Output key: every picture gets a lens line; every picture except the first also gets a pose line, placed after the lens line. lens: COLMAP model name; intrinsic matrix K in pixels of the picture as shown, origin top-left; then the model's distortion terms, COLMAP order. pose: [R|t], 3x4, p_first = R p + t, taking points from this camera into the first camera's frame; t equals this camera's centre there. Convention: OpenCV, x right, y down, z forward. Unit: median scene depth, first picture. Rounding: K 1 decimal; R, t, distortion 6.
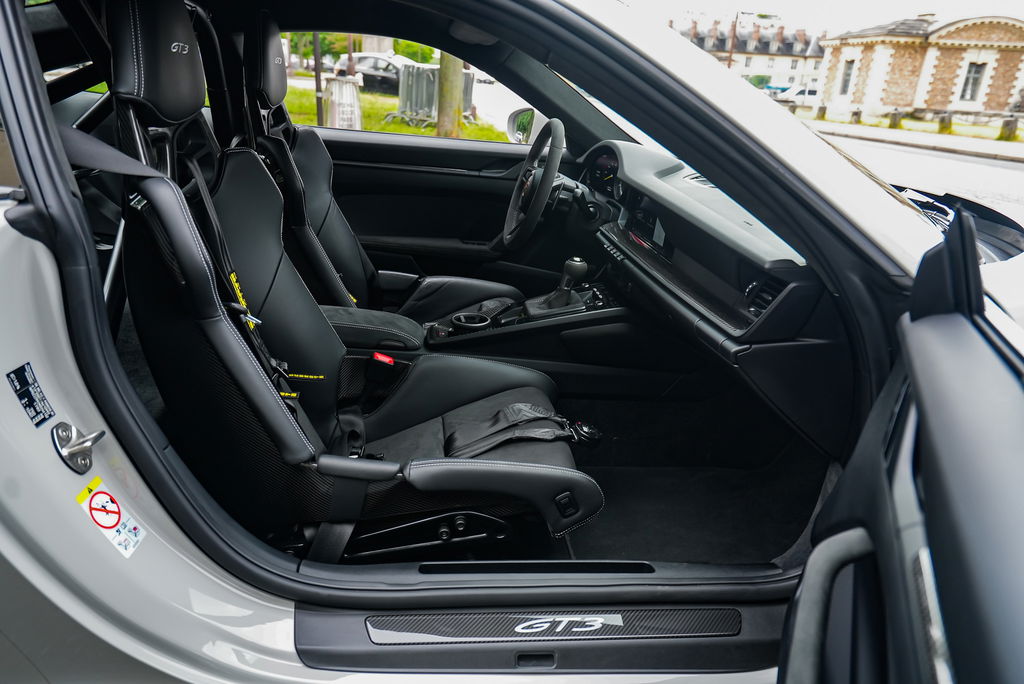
lens RADIAL K [[731.9, 0, 512.0], [0, 731.9, 342.0], [0, 0, 1]] dist [0.037991, 0.001350]
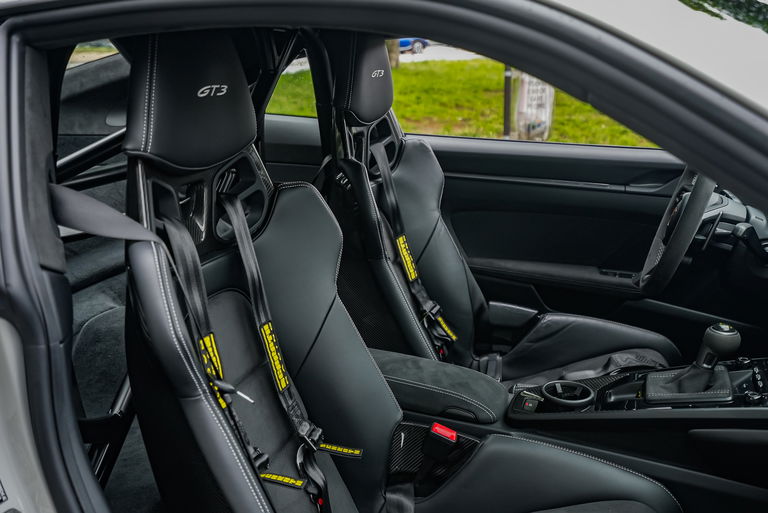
lens RADIAL K [[796.1, 0, 384.0], [0, 796.1, 256.5], [0, 0, 1]] dist [0.046235, 0.028133]
pose [[0.895424, 0.059369, -0.441239, 0.131877], [-0.091512, 0.994450, -0.051906, -0.109733], [0.435708, 0.086856, 0.895887, 0.153536]]
